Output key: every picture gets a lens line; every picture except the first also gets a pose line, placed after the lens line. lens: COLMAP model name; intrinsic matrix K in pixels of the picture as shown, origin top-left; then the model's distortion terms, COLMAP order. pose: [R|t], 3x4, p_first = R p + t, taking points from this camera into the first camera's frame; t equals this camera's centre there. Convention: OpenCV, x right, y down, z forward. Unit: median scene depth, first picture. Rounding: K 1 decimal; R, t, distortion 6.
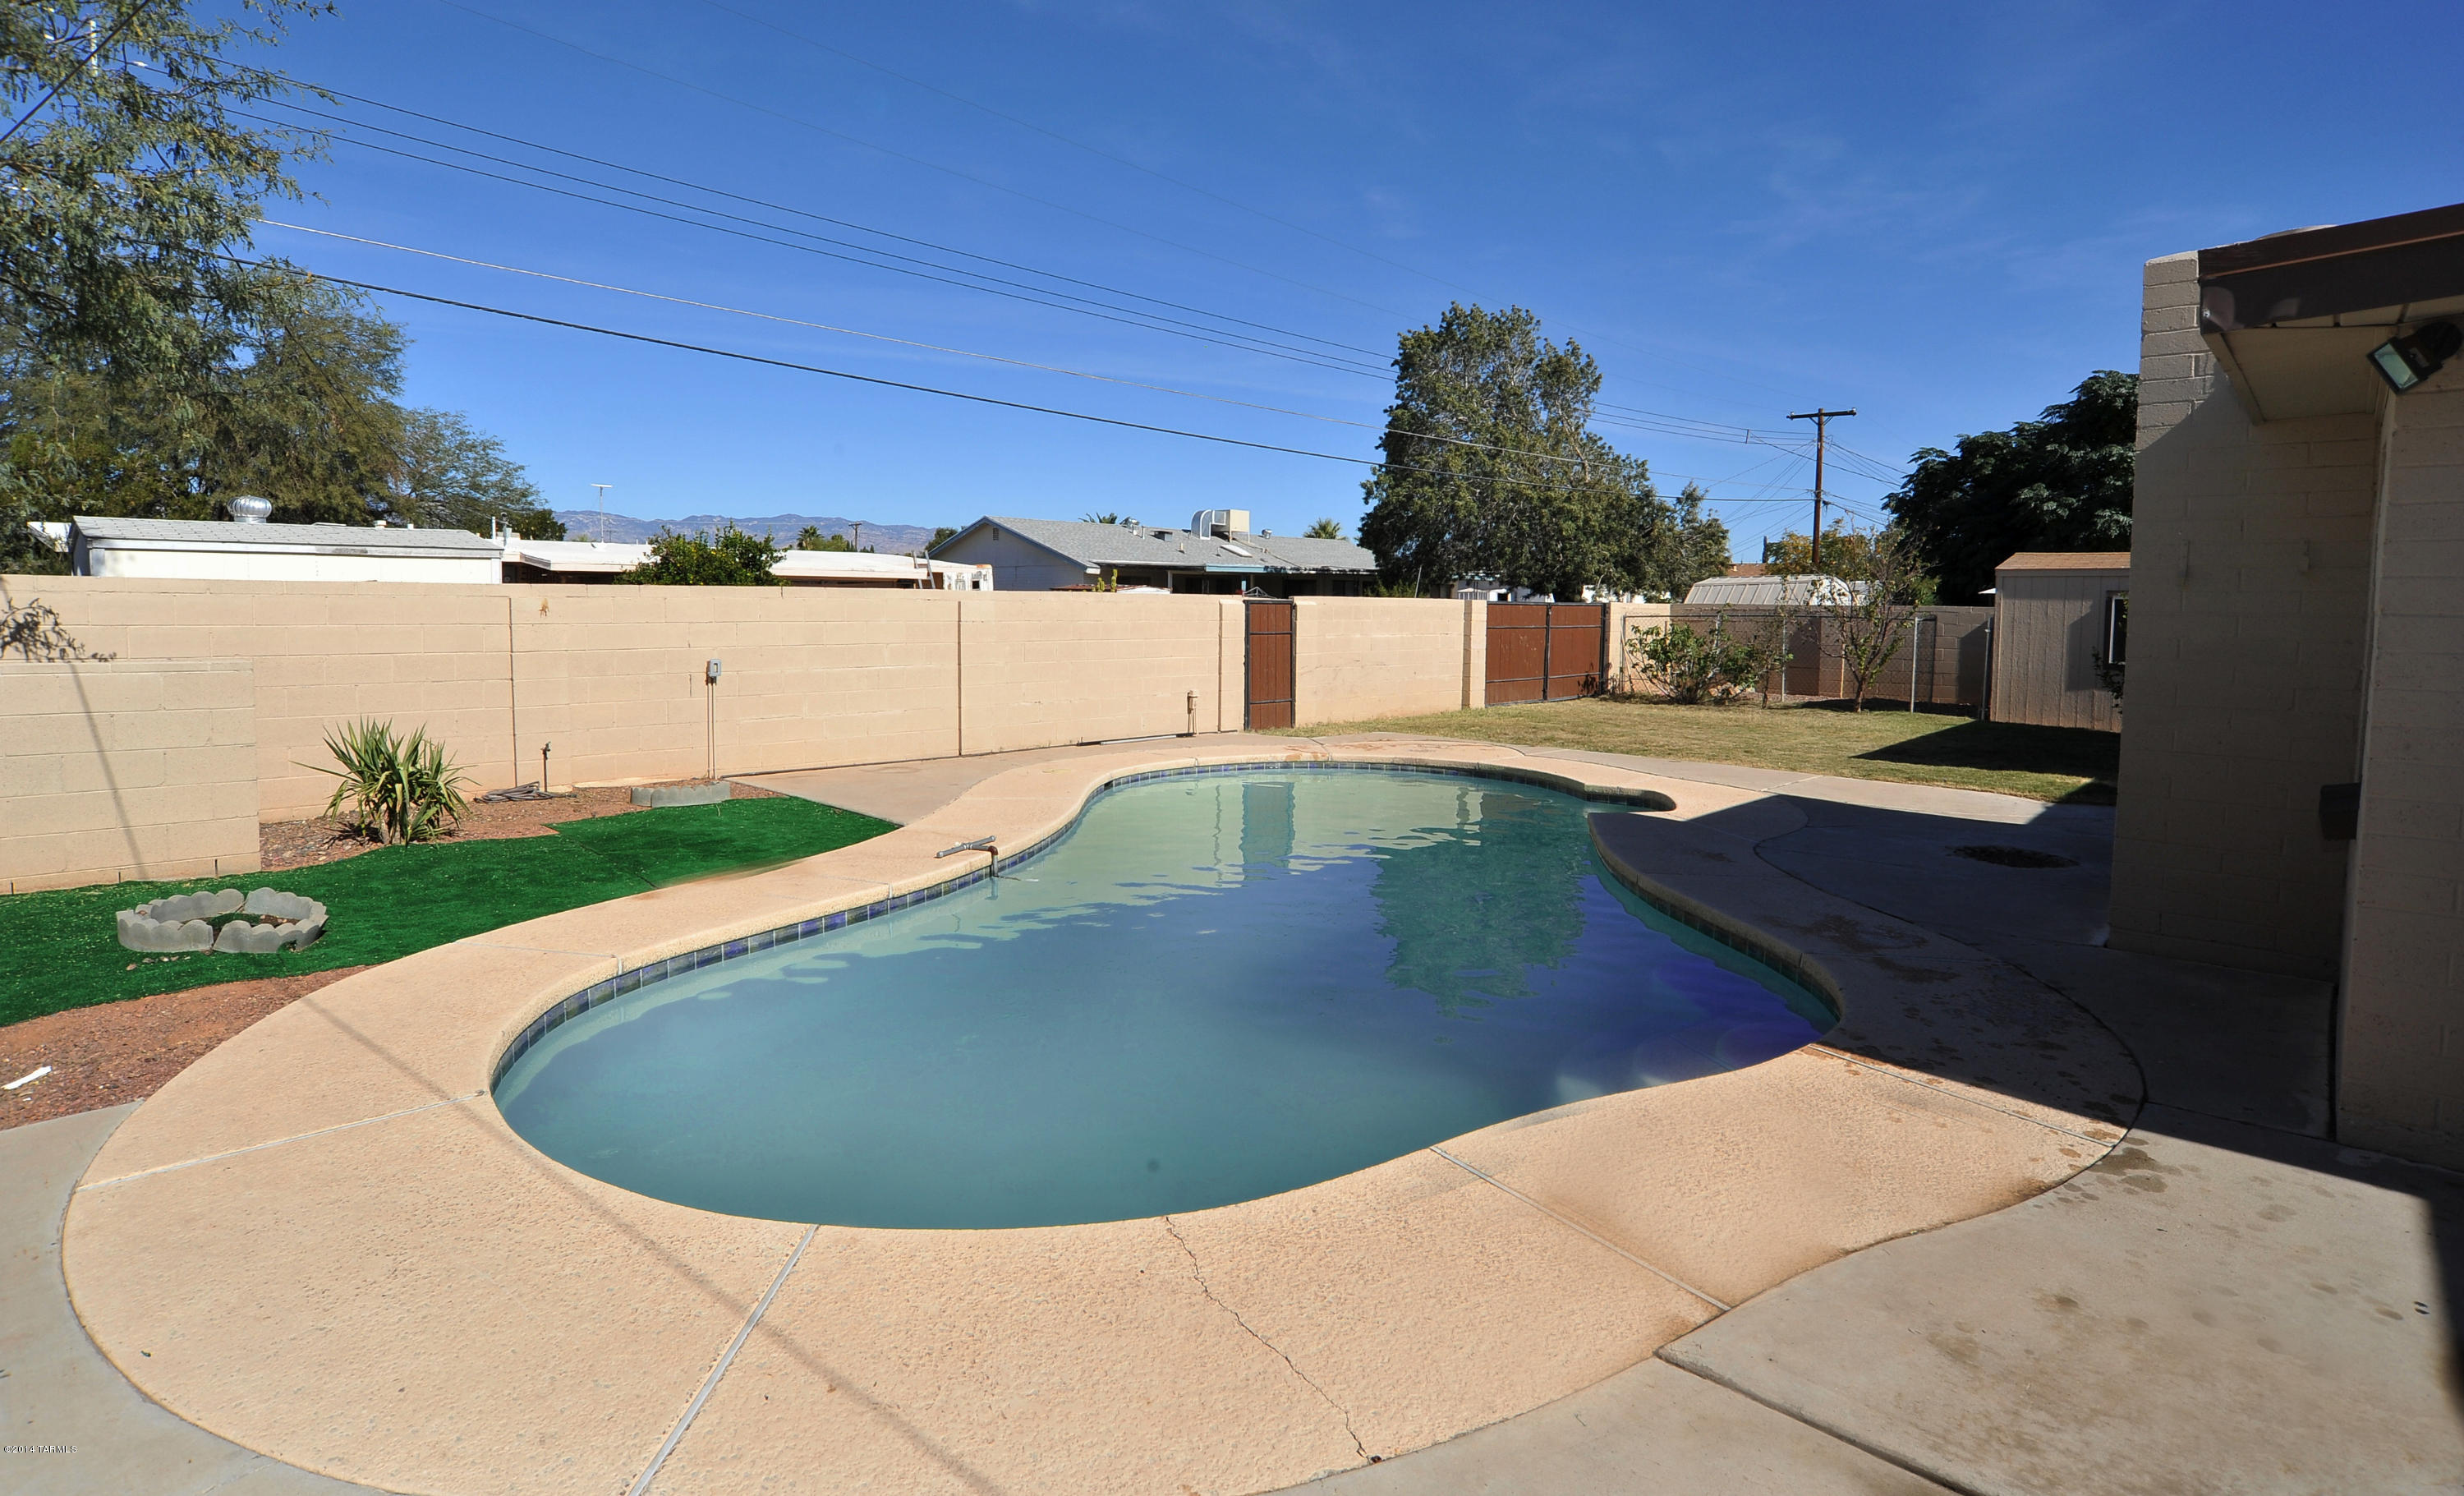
lens RADIAL K [[1249.8, 0, 1224.9], [0, 1249.8, 686.2], [0, 0, 1]] dist [-0.105230, 0.051127]
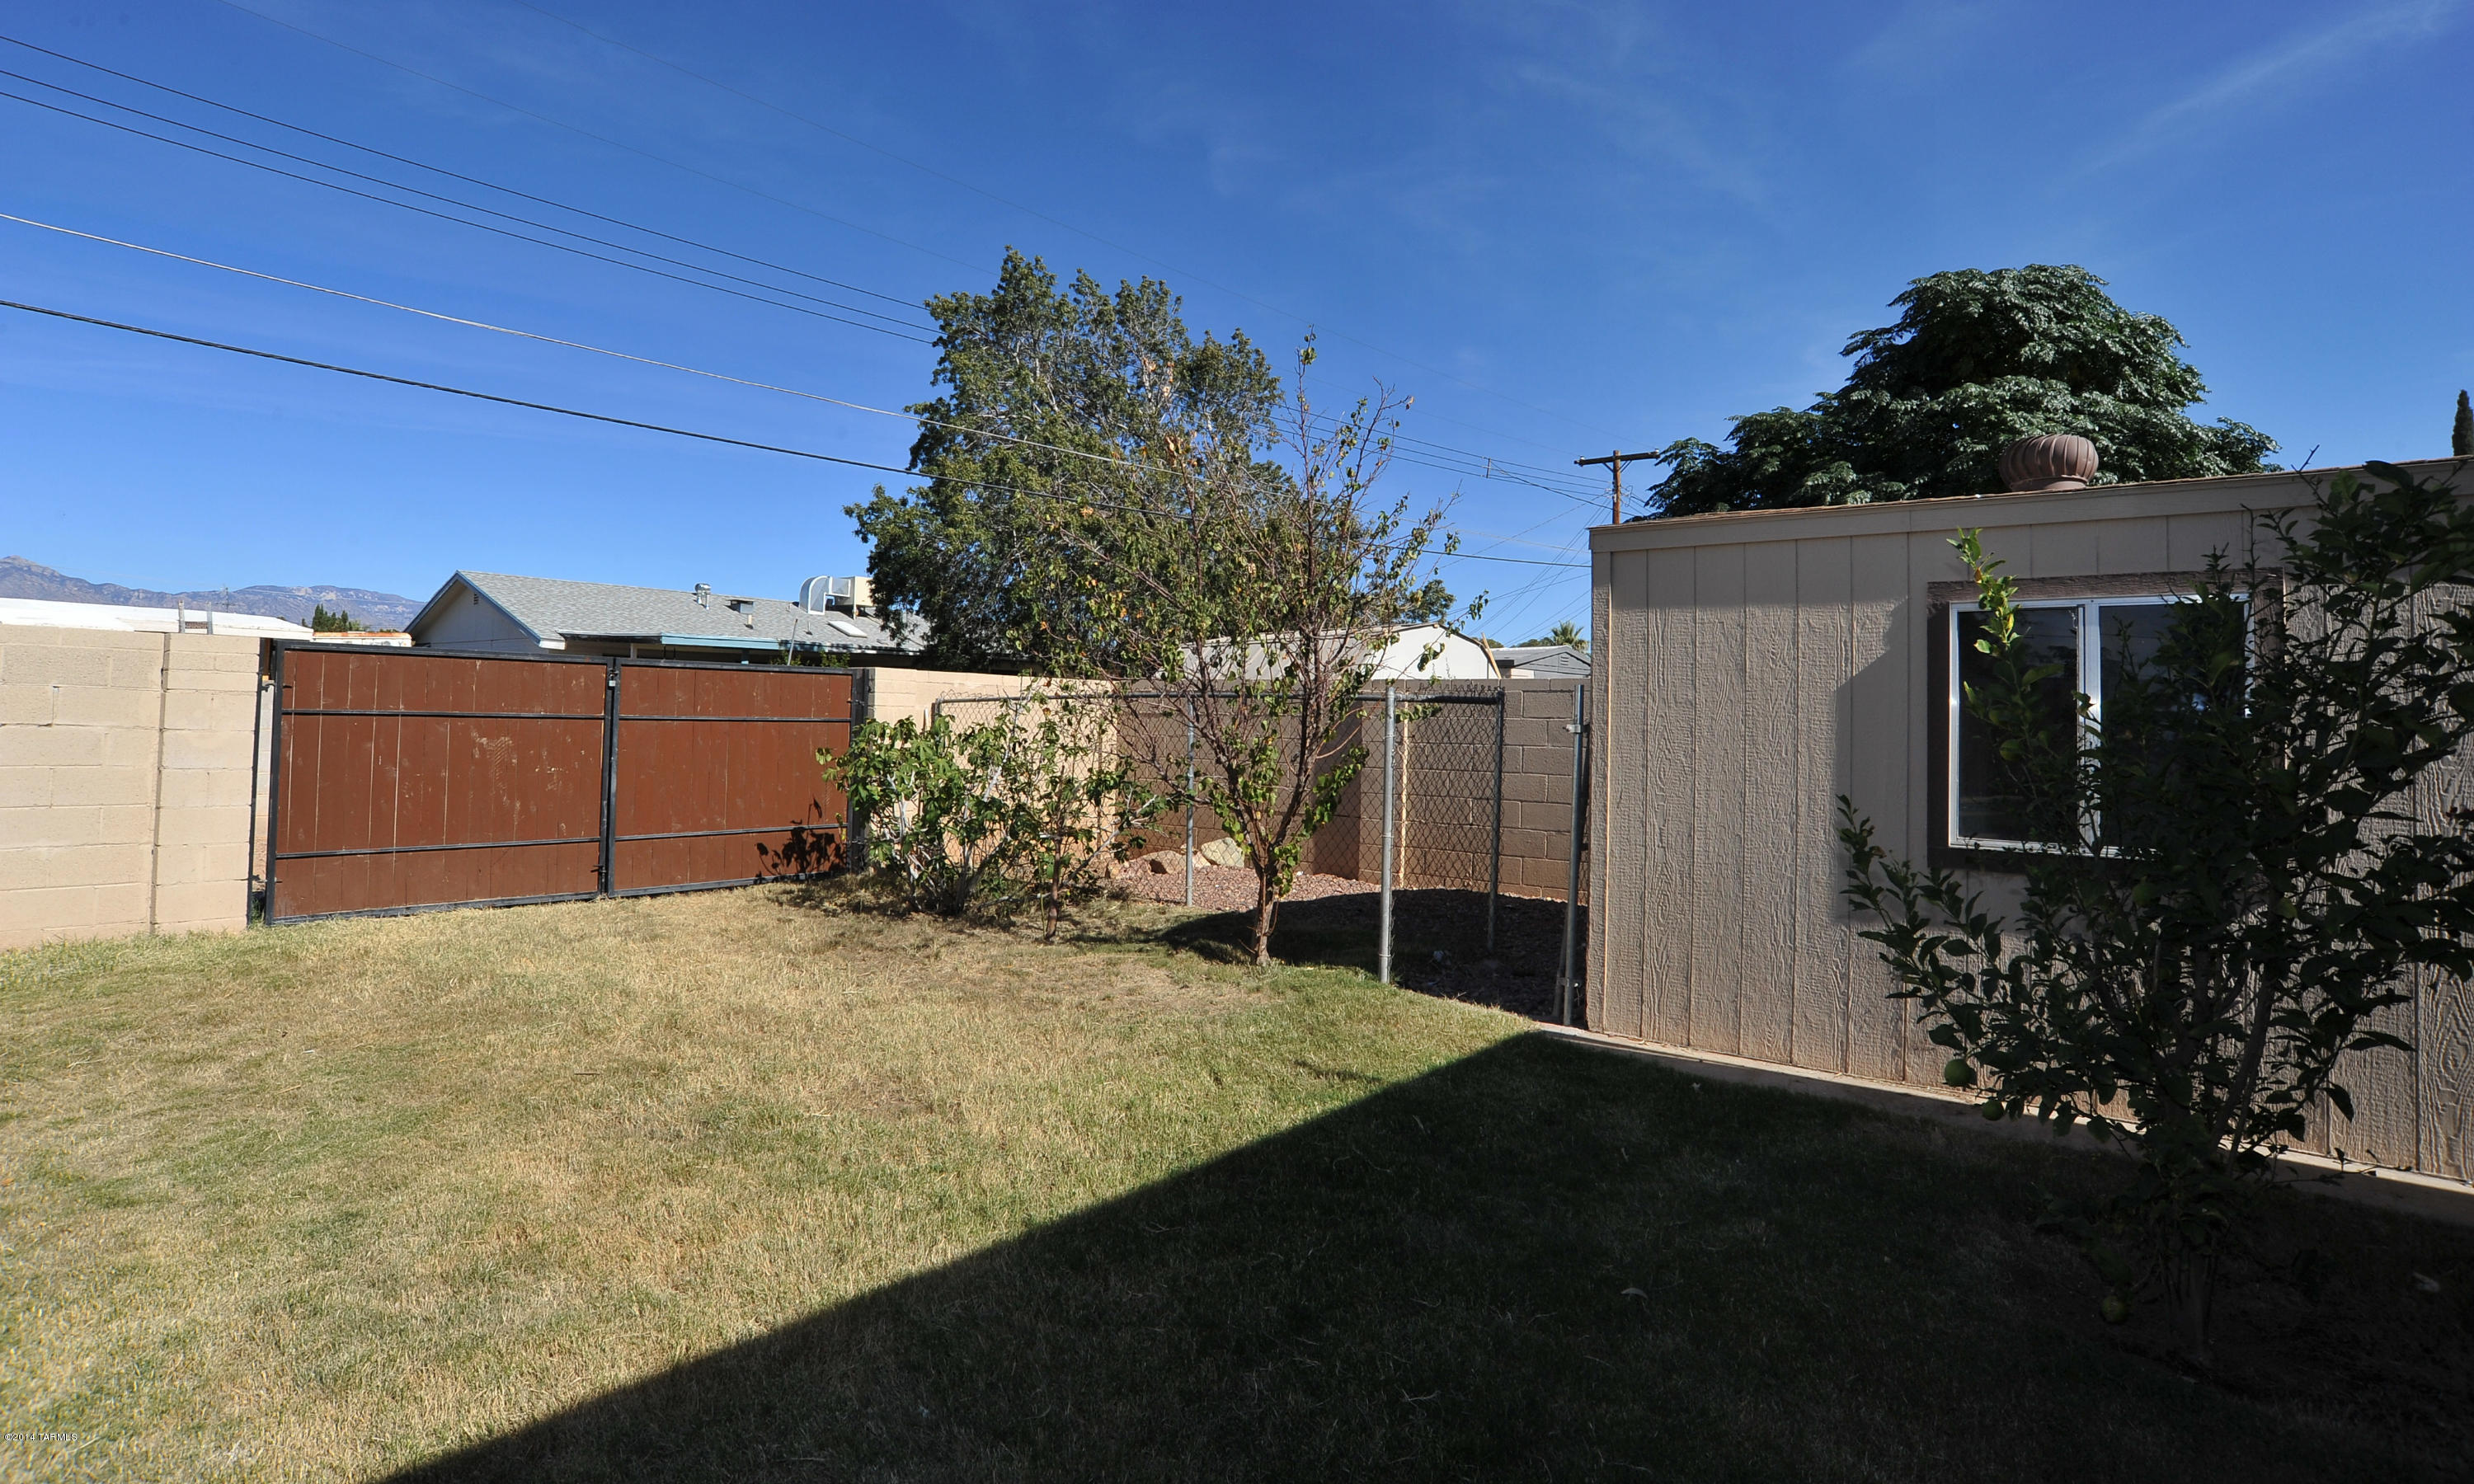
lens RADIAL K [[1238.3, 0, 1237.9], [0, 1238.3, 684.2], [0, 0, 1]] dist [-0.055458, 0.000154]
pose [[0.997364, 0.012687, 0.071443, 0.375310], [-0.006229, 0.995931, -0.089909, -0.019732], [-0.072293, 0.089227, 0.993384, 0.492185]]
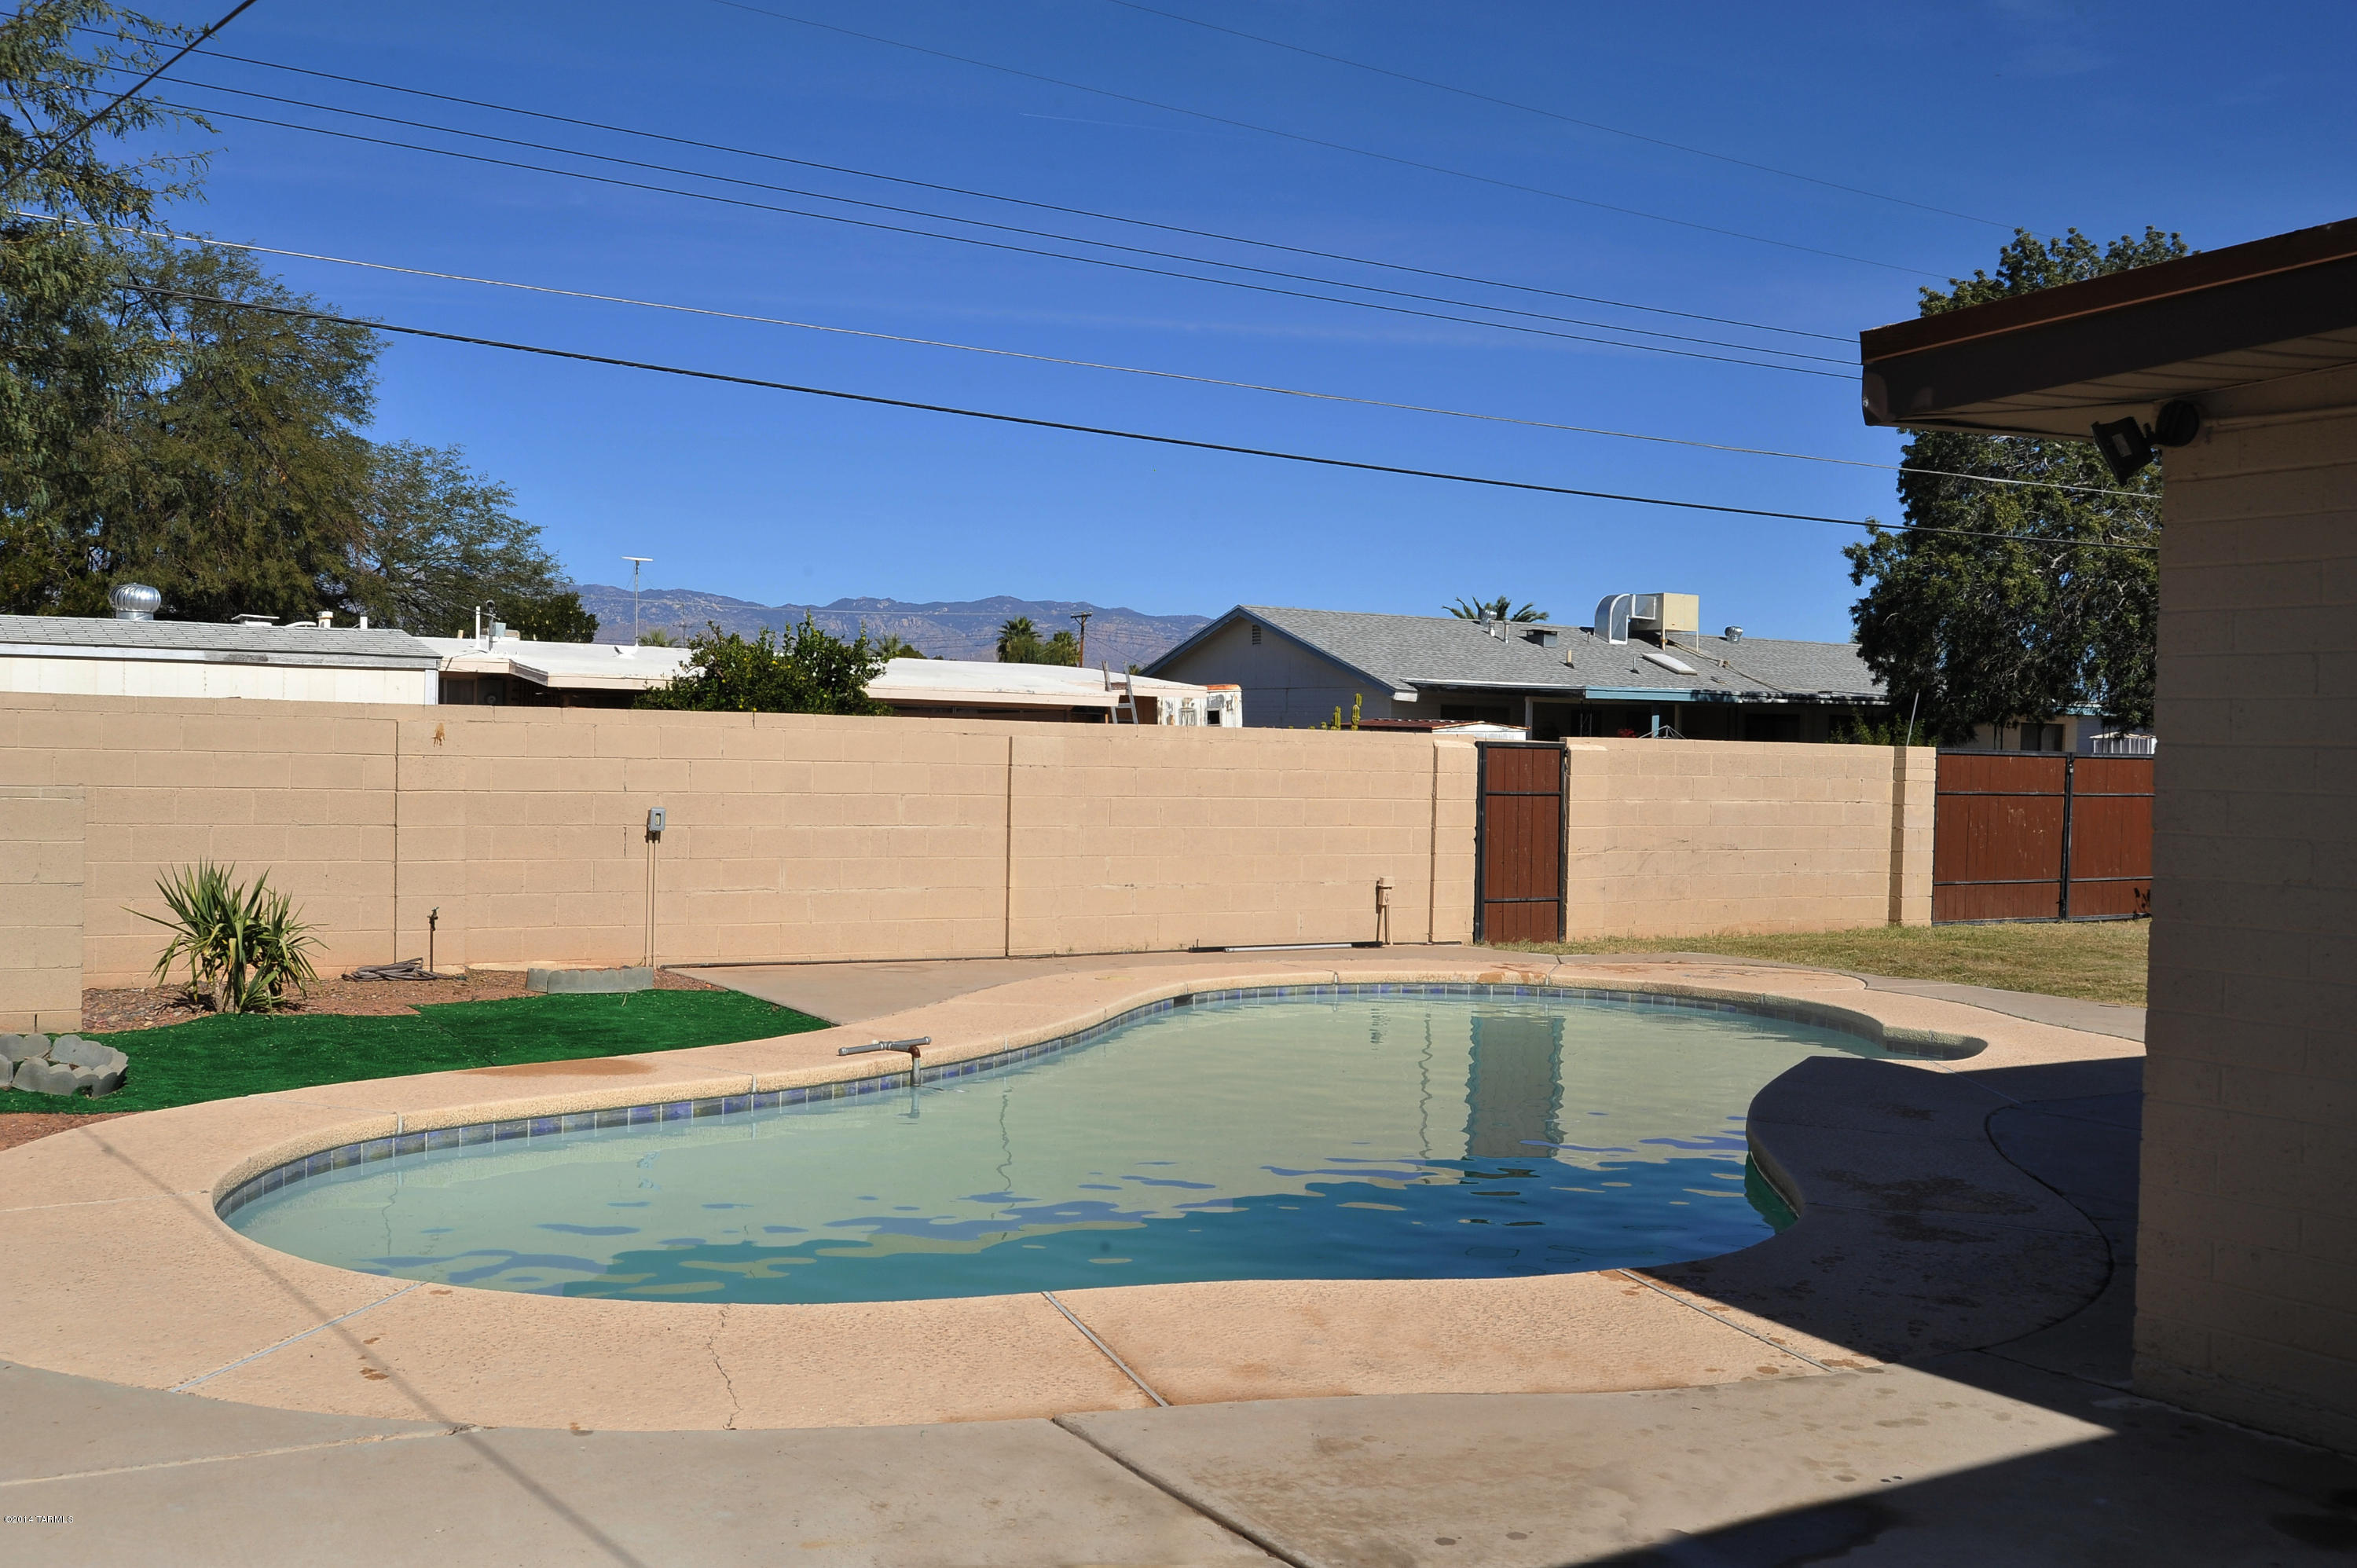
lens RADIAL K [[2217.3, 0, 1178.5], [0, 2217.3, 784.0], [0, 0, 1]] dist [-0.060076, 0.023238]
pose [[0.966843, 0.015279, -0.254912, 0.100834], [-0.028748, 0.998375, -0.049197, 0.008930], [0.253746, 0.054894, 0.965712, -0.094356]]
